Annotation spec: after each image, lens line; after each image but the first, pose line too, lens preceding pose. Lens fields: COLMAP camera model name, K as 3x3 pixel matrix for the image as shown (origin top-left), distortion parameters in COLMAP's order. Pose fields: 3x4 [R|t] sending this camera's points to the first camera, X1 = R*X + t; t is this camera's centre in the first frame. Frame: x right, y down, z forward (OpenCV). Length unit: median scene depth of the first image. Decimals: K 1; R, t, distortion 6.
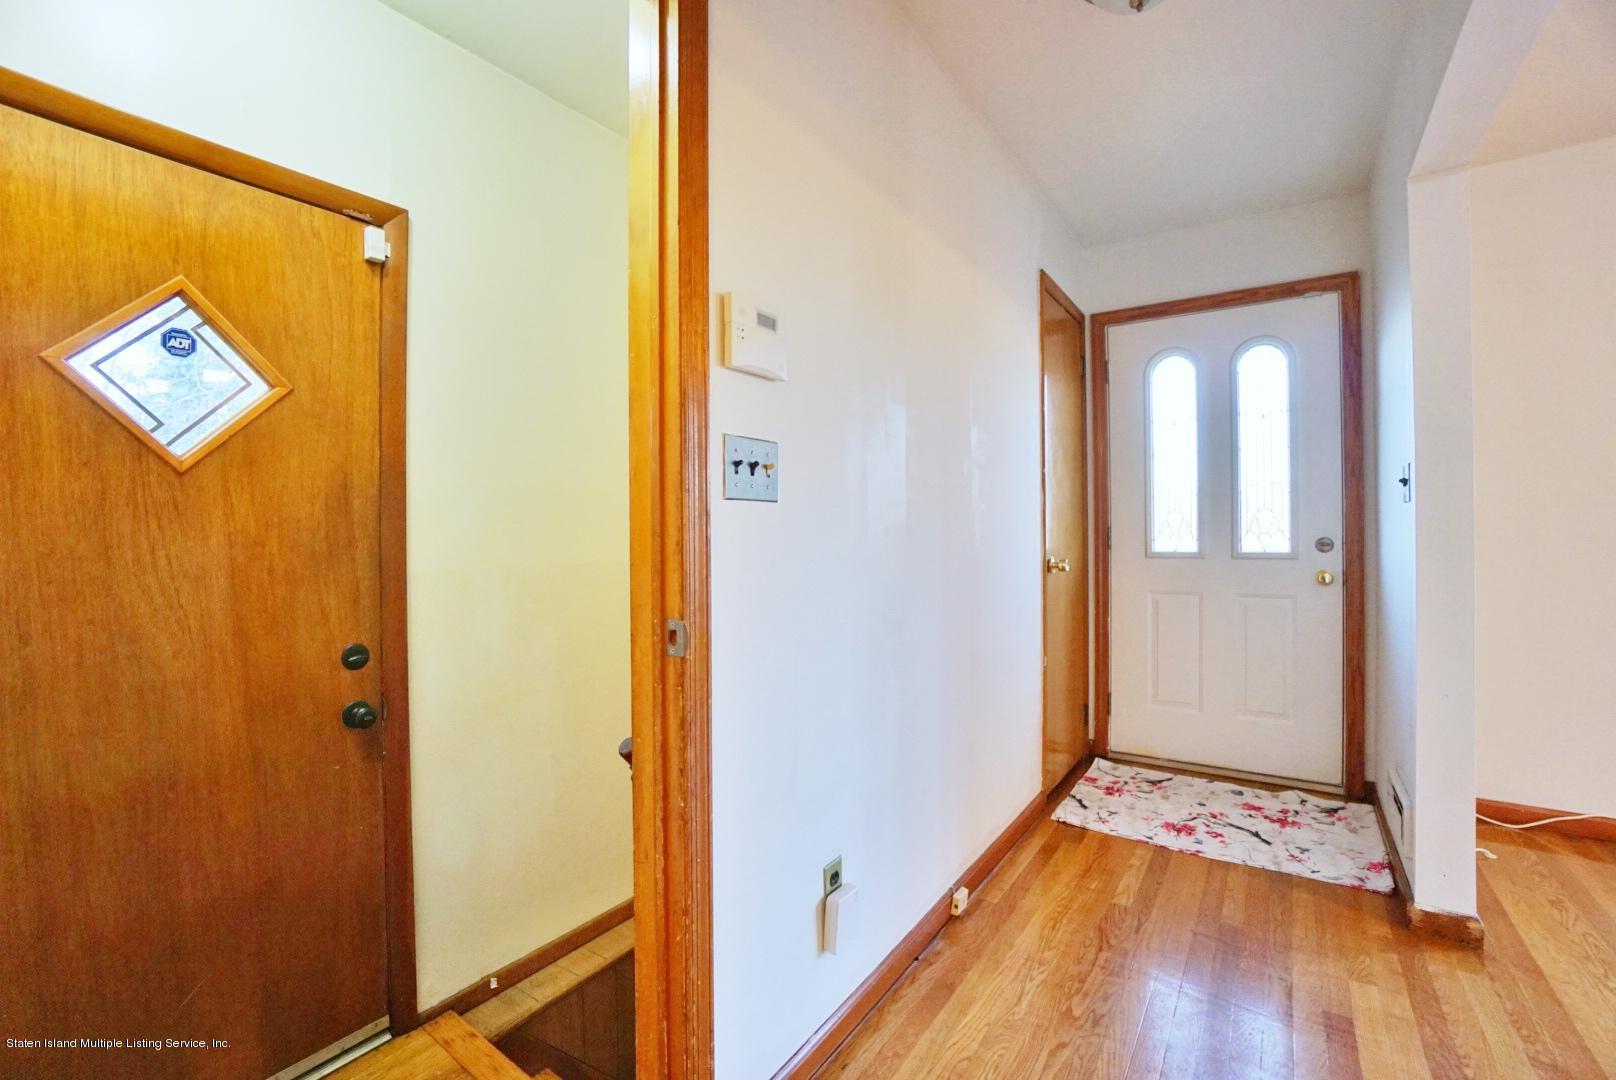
lens RADIAL K [[712.0, 0, 779.4], [0, 712.0, 531.4], [0, 0, 1]] dist [-0.048761, 0.014936]
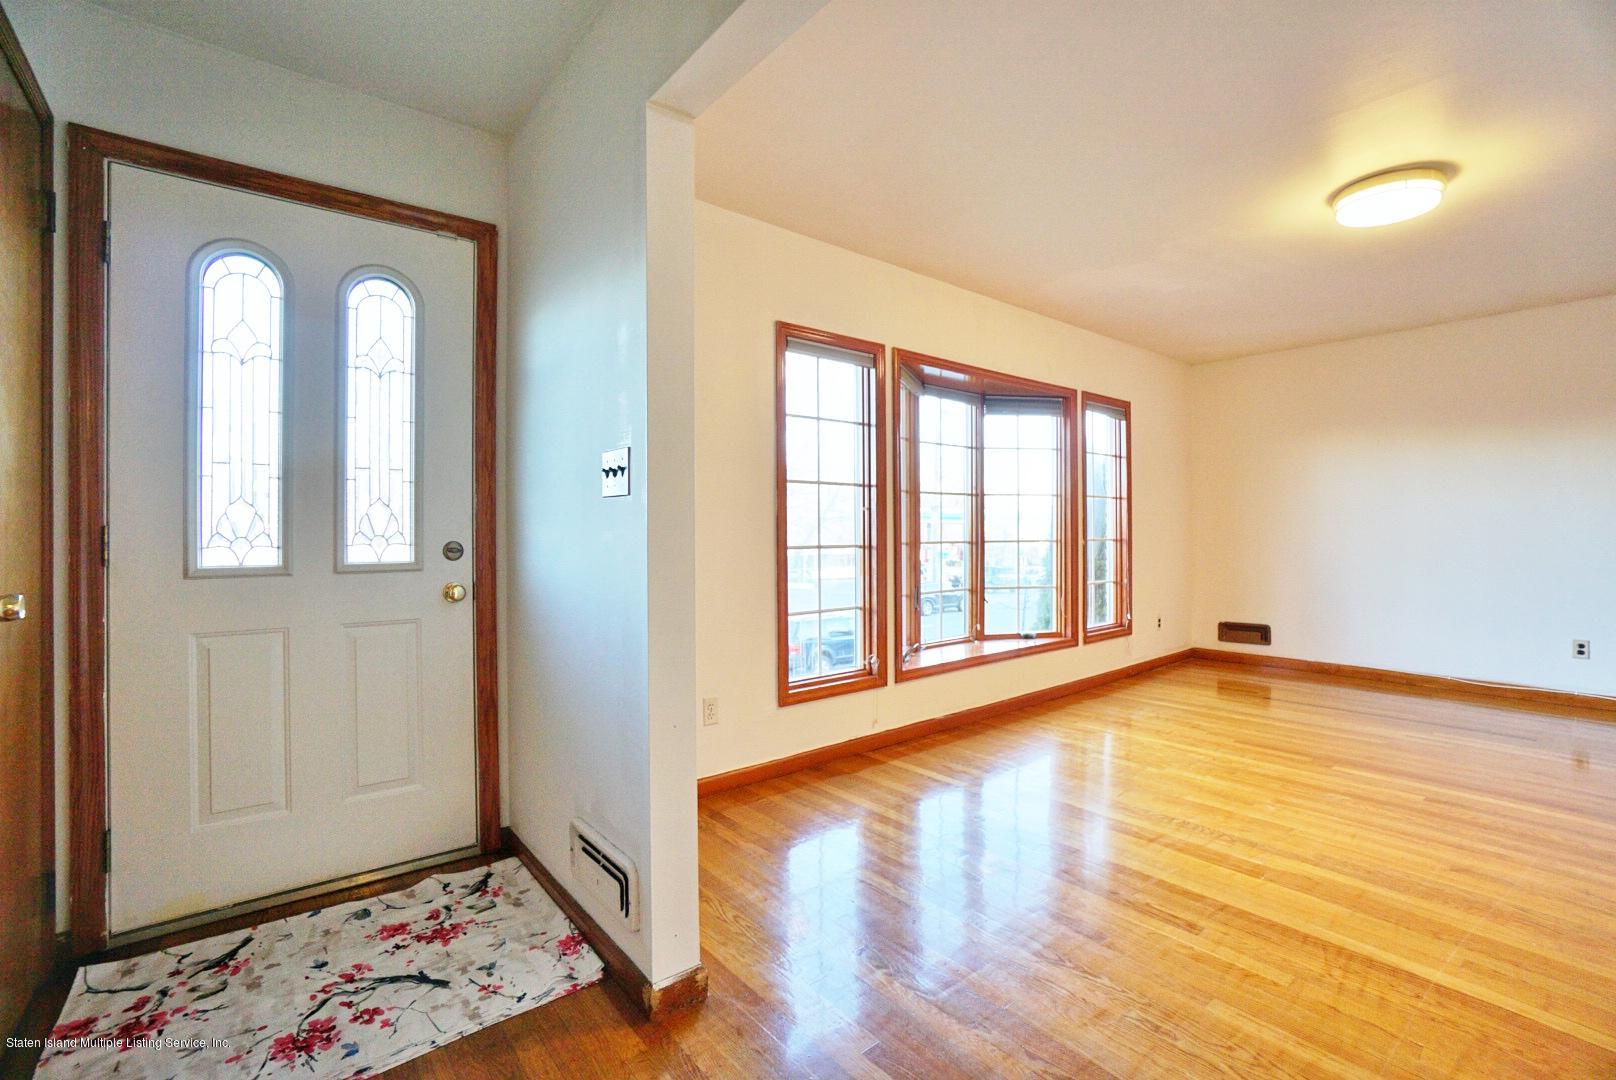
lens RADIAL K [[712.0, 0, 824.0], [0, 712.0, 529.1], [0, 0, 1]] dist [-0.048761, 0.014936]
pose [[0.244419, 0.009860, 0.969619, 0.106149], [0.000315, 0.999947, -0.010248, 0.002305], [-0.969670, 0.002810, 0.244404, 0.396886]]
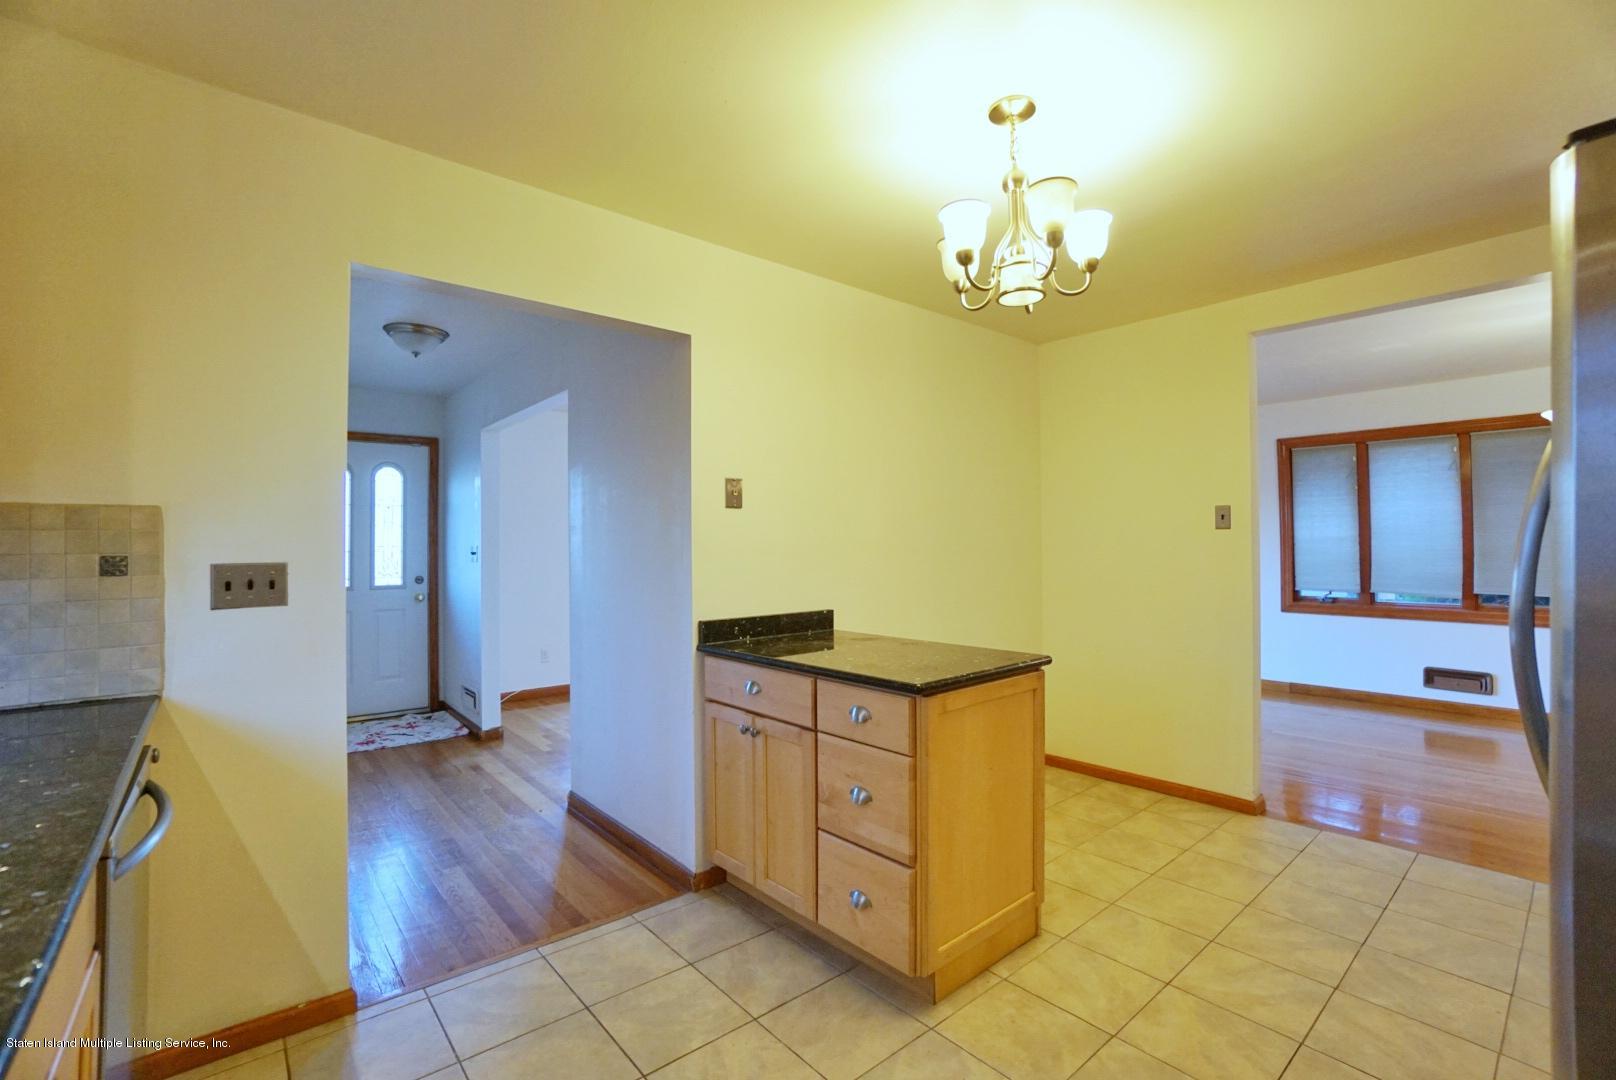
lens RADIAL K [[712.0, 0, 801.5], [0, 712.0, 533.8], [0, 0, 1]] dist [-0.048761, 0.014936]
pose [[0.252085, 0.026260, 0.967349, -0.805765], [0.005863, 0.999572, -0.028663, -0.045840], [-0.967687, 0.012897, 0.251824, -0.483869]]
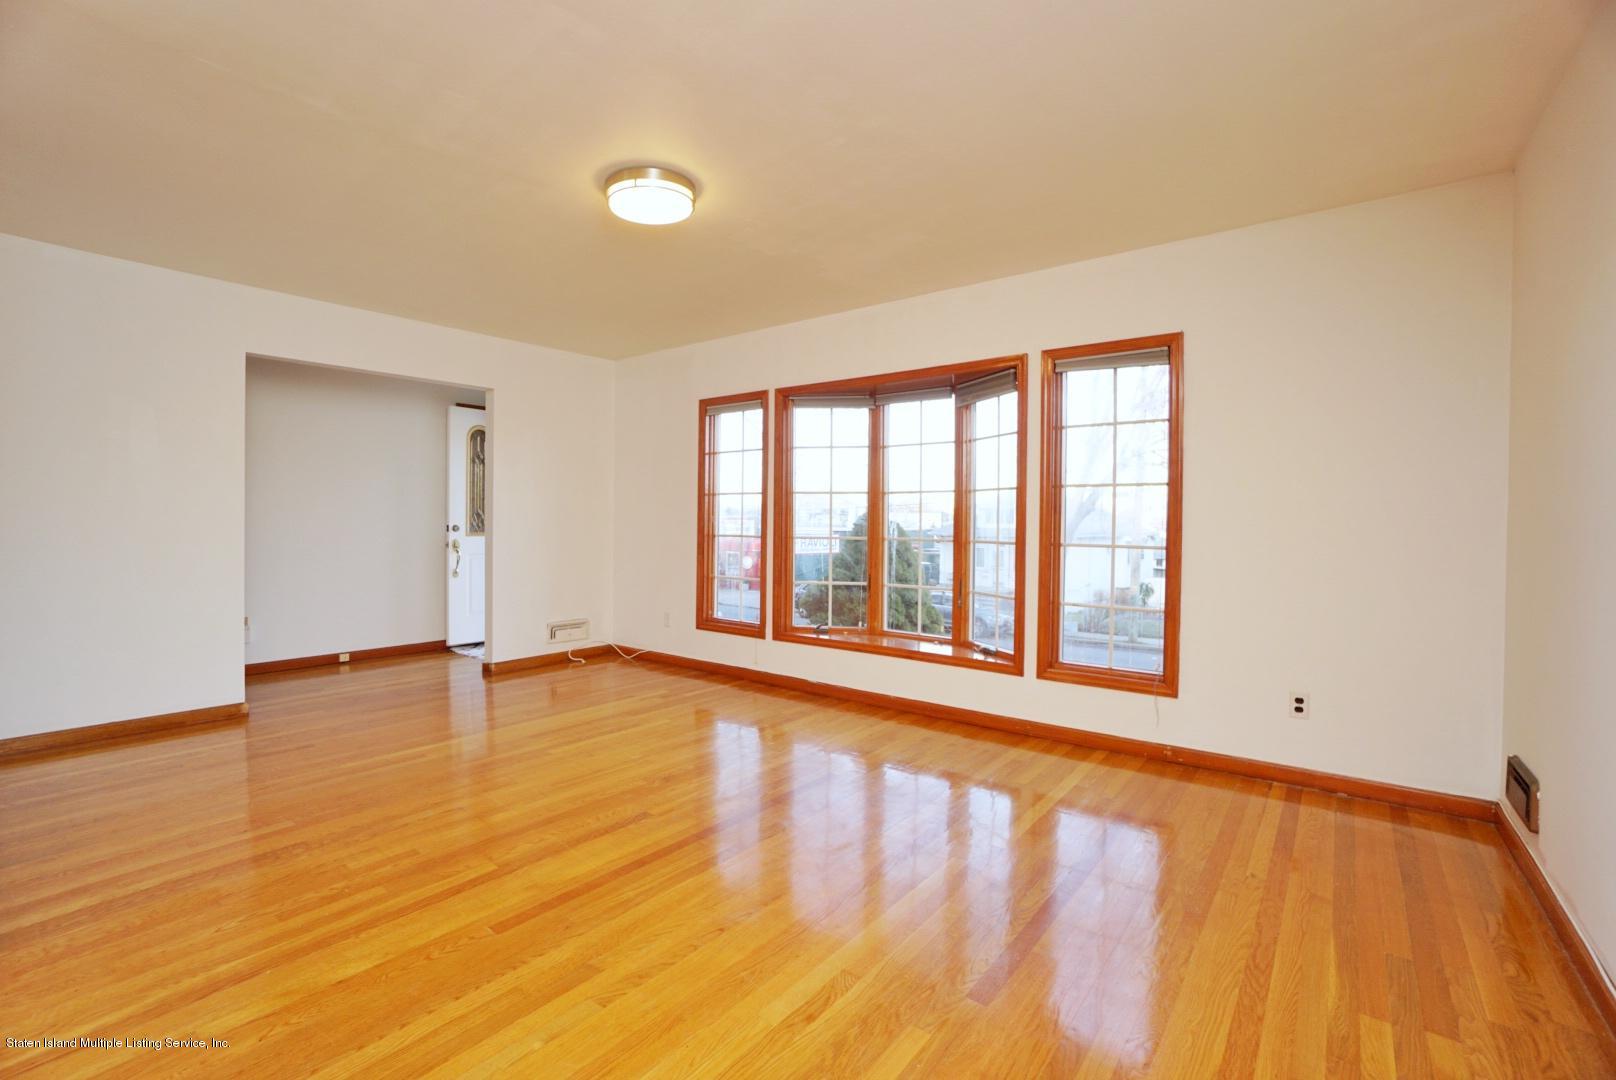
lens RADIAL K [[712.0, 0, 809.4], [0, 712.0, 528.2], [0, 0, 1]] dist [-0.048761, 0.014936]
pose [[0.998993, 0.026329, -0.036320, 1.428771], [-0.026139, 0.999642, 0.005696, -0.011061], [0.036457, -0.004741, 0.999324, -1.031625]]
